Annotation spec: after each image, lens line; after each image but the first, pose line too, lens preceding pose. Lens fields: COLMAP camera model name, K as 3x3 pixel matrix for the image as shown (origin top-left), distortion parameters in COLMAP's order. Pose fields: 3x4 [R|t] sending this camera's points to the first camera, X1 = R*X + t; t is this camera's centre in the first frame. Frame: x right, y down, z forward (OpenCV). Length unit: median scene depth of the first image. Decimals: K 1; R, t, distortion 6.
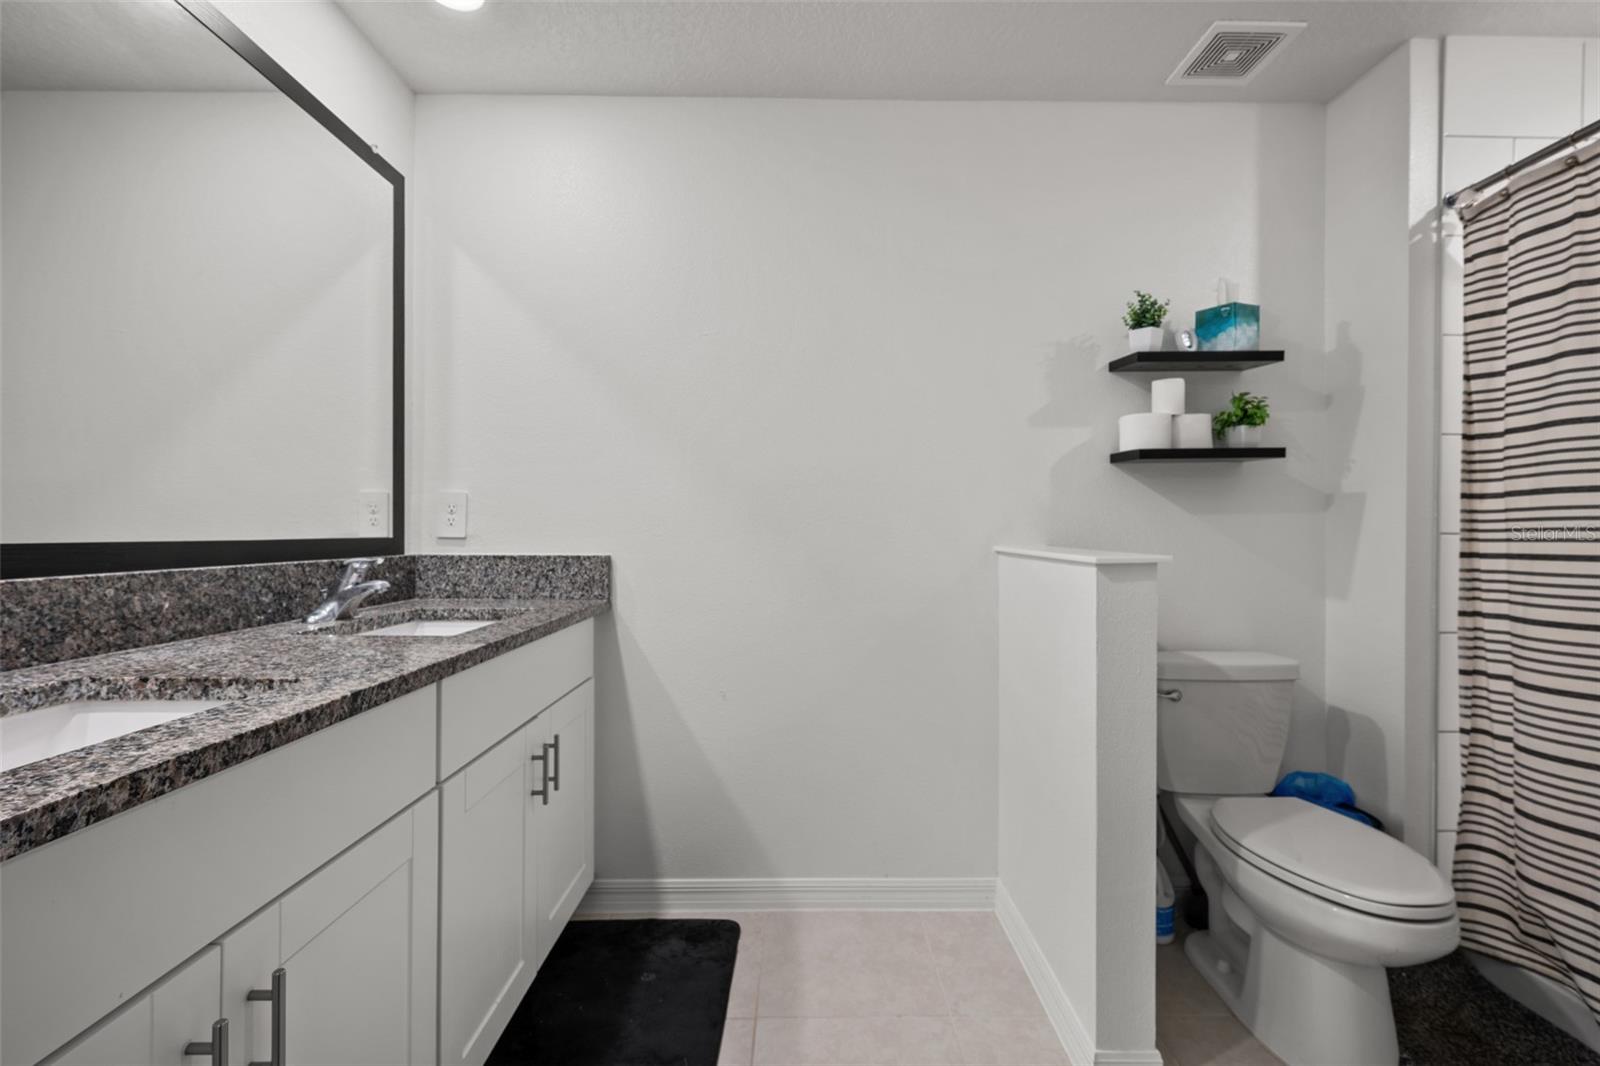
lens RADIAL K [[687.4, 0, 807.1], [0, 687.4, 511.7], [0, 0, 1]] dist [-0.000037, 0.000134]
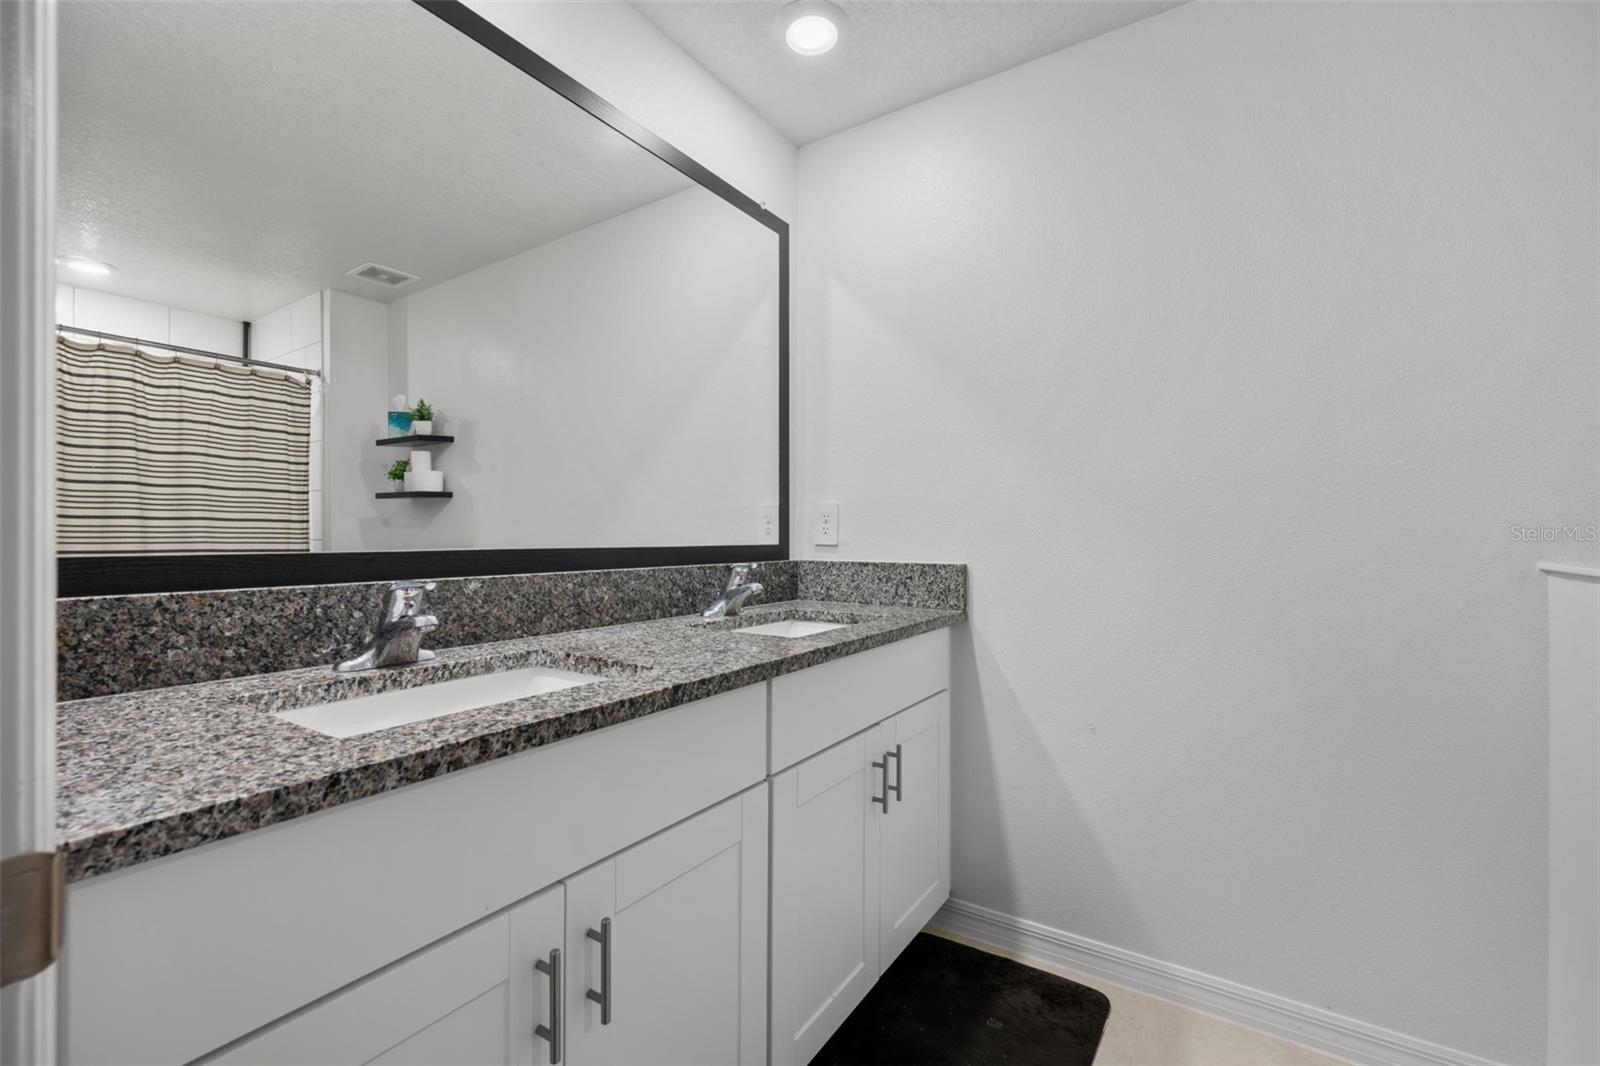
lens RADIAL K [[682.3, 0, 799.1], [0, 682.3, 528.5], [0, 0, 1]] dist [-0.001713, -0.000045]
pose [[0.827580, -0.009752, -0.561263, 0.075677], [0.018114, 0.999792, 0.009338, 0.000858], [0.561056, -0.017895, 0.827585, 0.116176]]
